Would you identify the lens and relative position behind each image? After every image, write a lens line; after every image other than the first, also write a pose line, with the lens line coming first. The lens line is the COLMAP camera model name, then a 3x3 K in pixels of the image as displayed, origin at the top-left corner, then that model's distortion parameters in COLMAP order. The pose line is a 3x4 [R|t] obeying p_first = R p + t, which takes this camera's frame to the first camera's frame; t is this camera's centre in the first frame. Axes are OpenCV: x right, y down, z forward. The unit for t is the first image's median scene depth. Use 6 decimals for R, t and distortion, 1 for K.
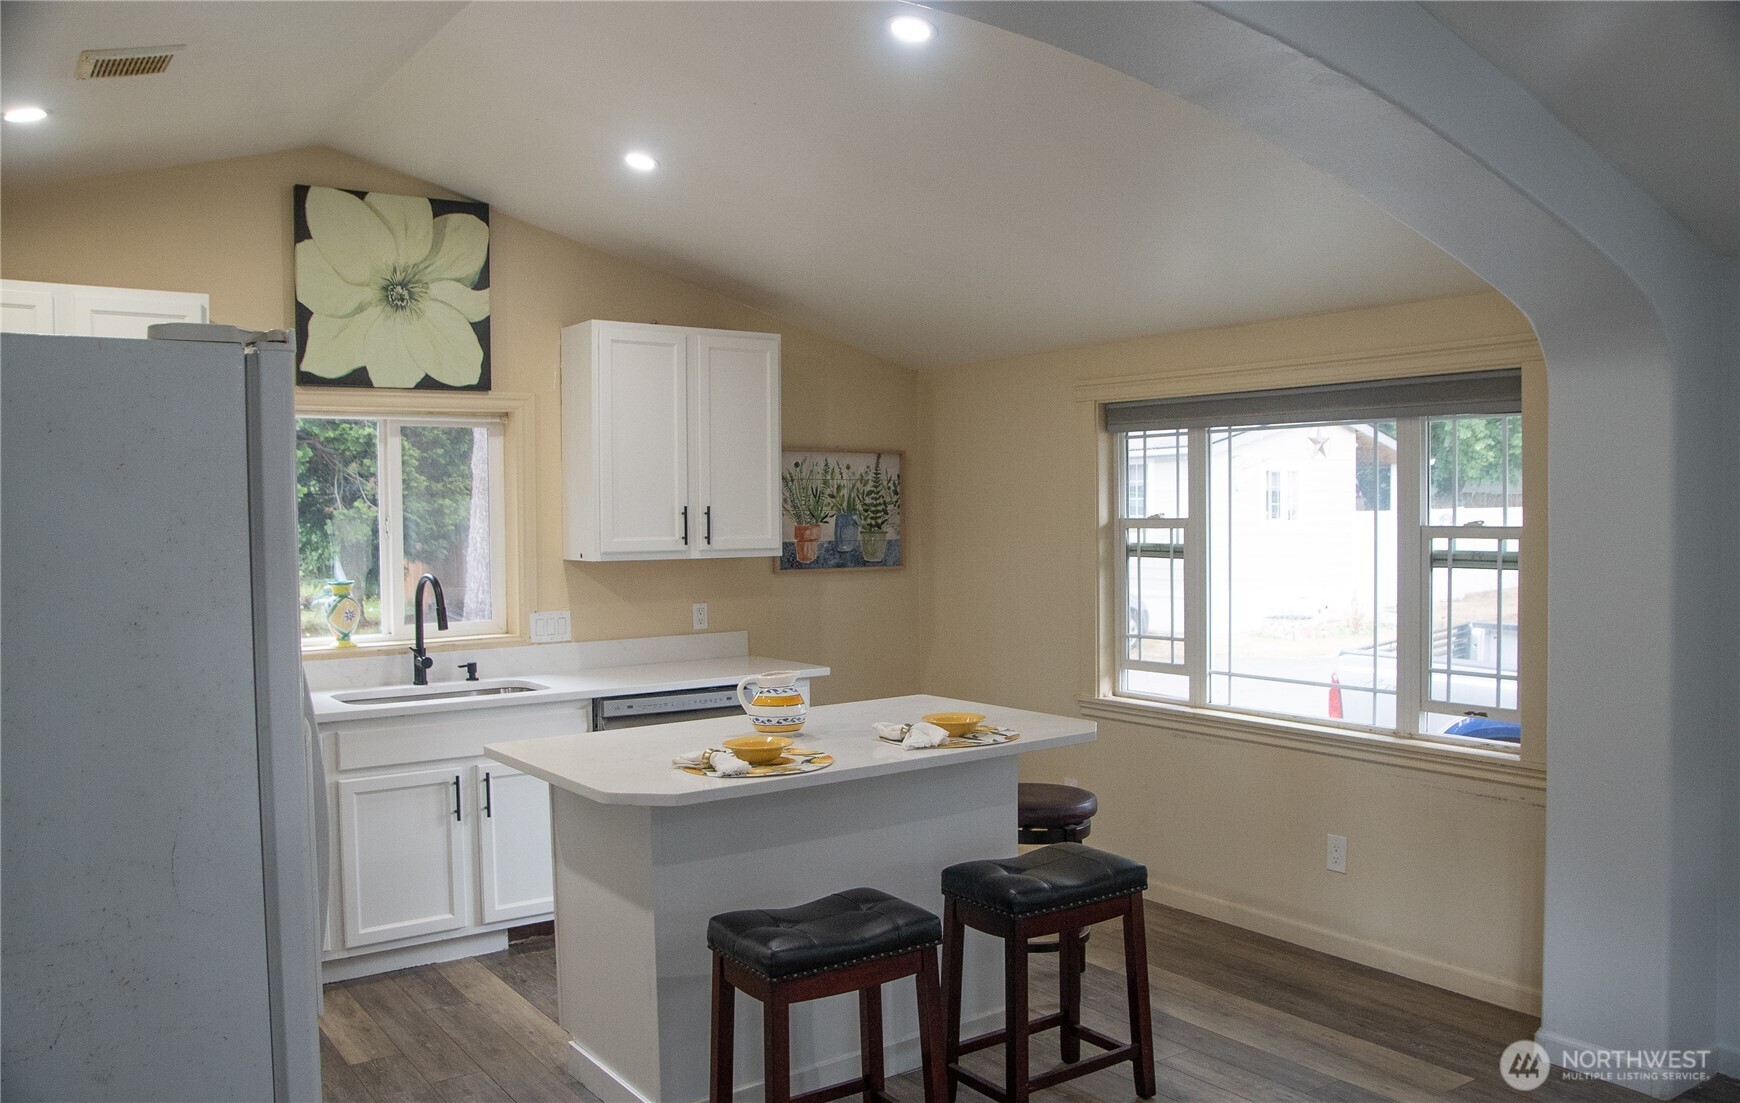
lens RADIAL K [[1374.9, 0, 870.0], [0, 1374.9, 551.5], [0, 0, 1]] dist [-0.082199, 0.000066]
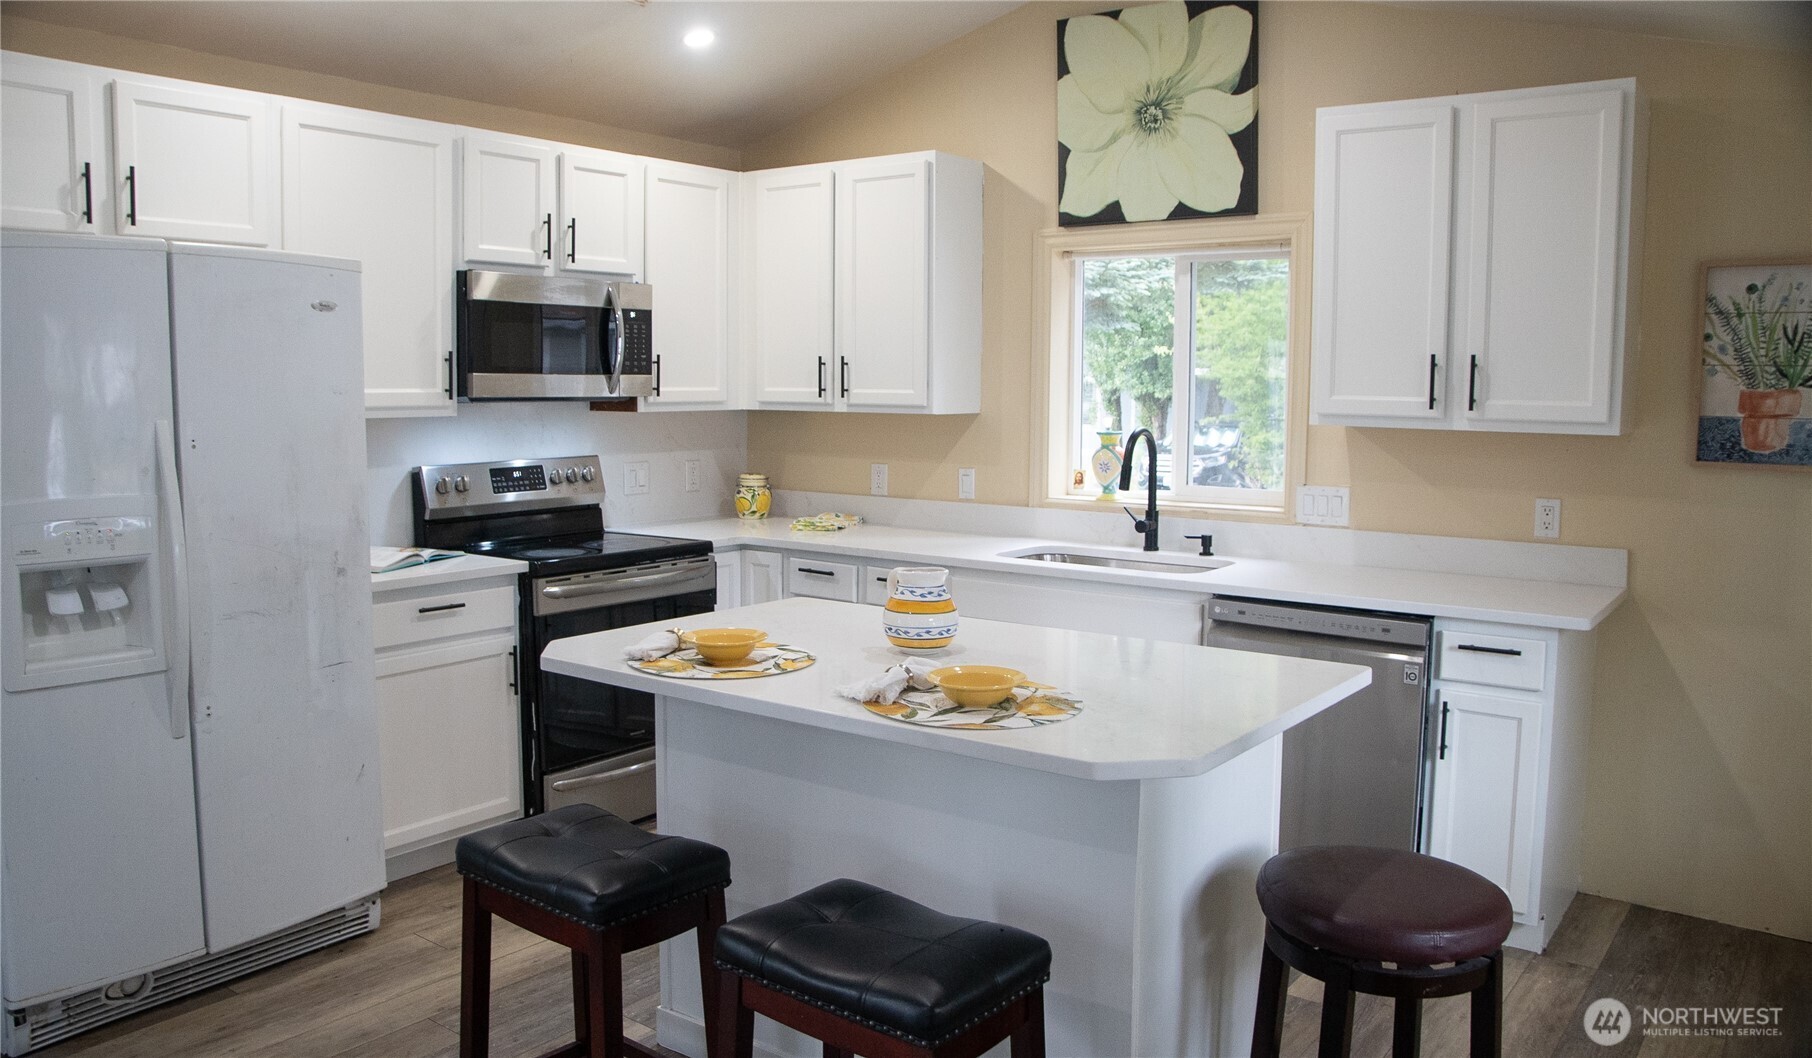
lens RADIAL K [[1365.2, 0, 906.0], [0, 1365.2, 529.0], [0, 0, 1]] dist [-0.159280, 0.139196]
pose [[0.298287, 0.117819, -0.947177, 0.464931], [-0.035585, 0.993035, 0.112317, -0.011691], [0.953813, 0.000202, 0.300402, 0.566281]]
